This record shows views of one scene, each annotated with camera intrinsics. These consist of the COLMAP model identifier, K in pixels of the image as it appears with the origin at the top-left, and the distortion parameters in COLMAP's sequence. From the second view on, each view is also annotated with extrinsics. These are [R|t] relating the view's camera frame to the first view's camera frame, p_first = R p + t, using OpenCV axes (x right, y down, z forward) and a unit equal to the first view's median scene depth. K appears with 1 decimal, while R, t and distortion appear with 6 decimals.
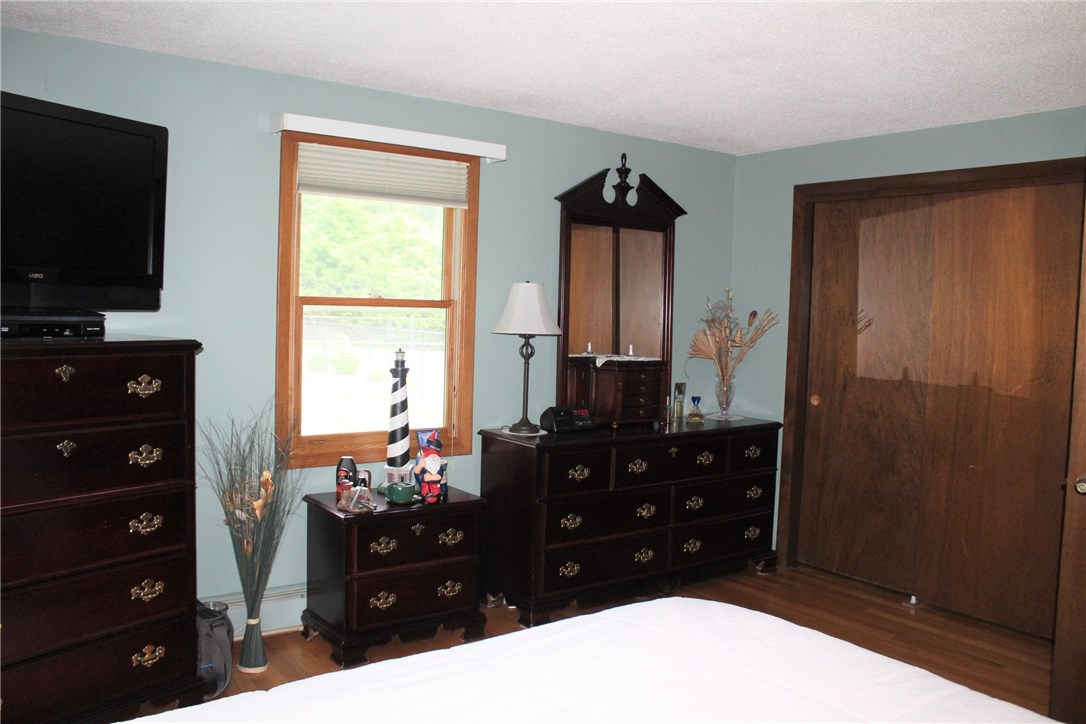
lens RADIAL K [[904.8, 0, 548.2], [0, 904.8, 371.7], [0, 0, 1]] dist [-0.070884, 0.006909]
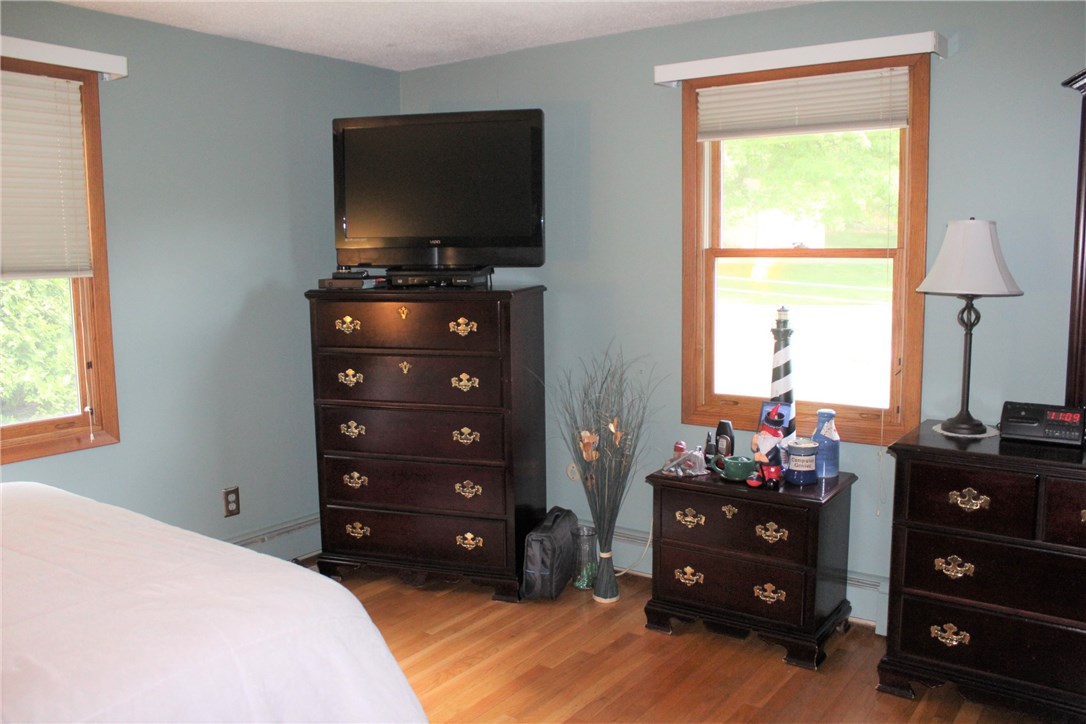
lens RADIAL K [[904.8, 0, 546.9], [0, 904.8, 354.0], [0, 0, 1]] dist [-0.070884, 0.006909]
pose [[0.323191, 0.083963, -0.942602, 0.575365], [-0.047854, 0.996232, 0.072332, -0.031585], [0.945123, 0.021730, 0.325991, 0.506752]]
